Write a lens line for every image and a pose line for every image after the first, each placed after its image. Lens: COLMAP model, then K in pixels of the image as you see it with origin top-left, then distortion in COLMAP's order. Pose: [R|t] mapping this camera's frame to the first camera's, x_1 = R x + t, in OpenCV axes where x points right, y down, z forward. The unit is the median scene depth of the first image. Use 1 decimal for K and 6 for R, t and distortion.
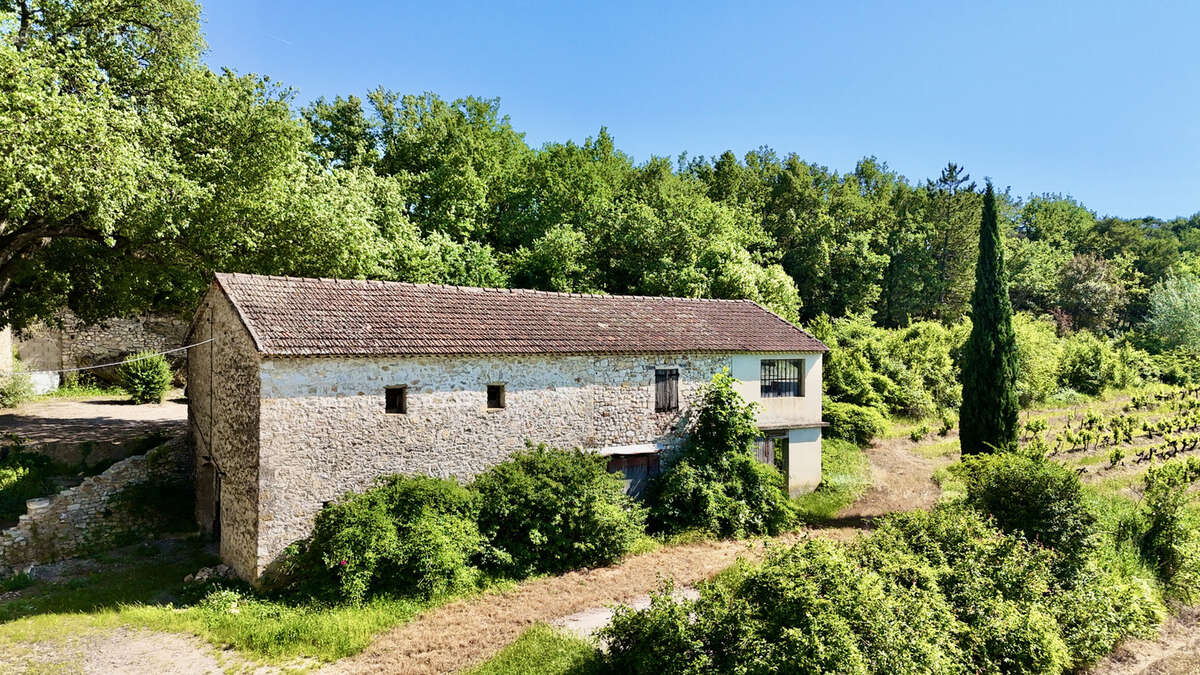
lens RADIAL K [[894.0, 0, 600.0], [0, 894.0, 337.5], [0, 0, 1]] dist [0.038224, -0.002870]
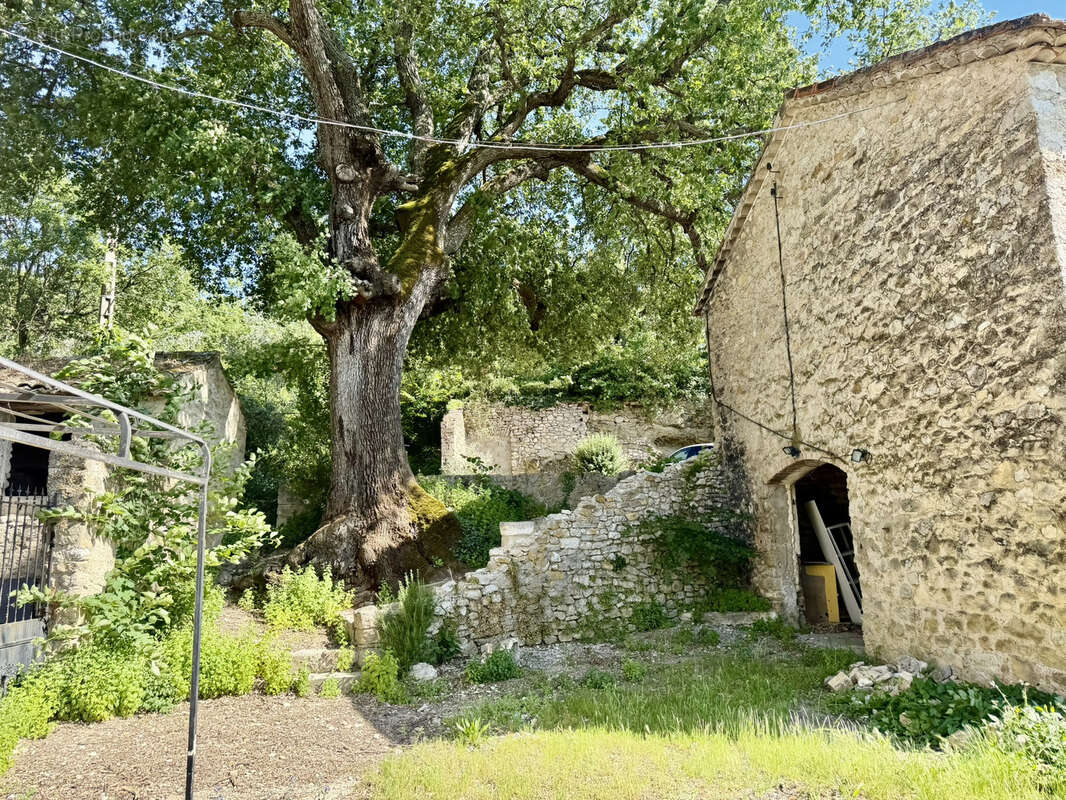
lens RADIAL K [[754.1, 0, 533.0], [0, 754.1, 400.0], [0, 0, 1]] dist [0.083738, -0.125431]
pose [[0.883950, -0.117899, -0.452474, -0.375459], [0.033594, 0.981202, -0.190038, 0.185187], [0.466374, 0.152783, 0.871294, 0.565664]]
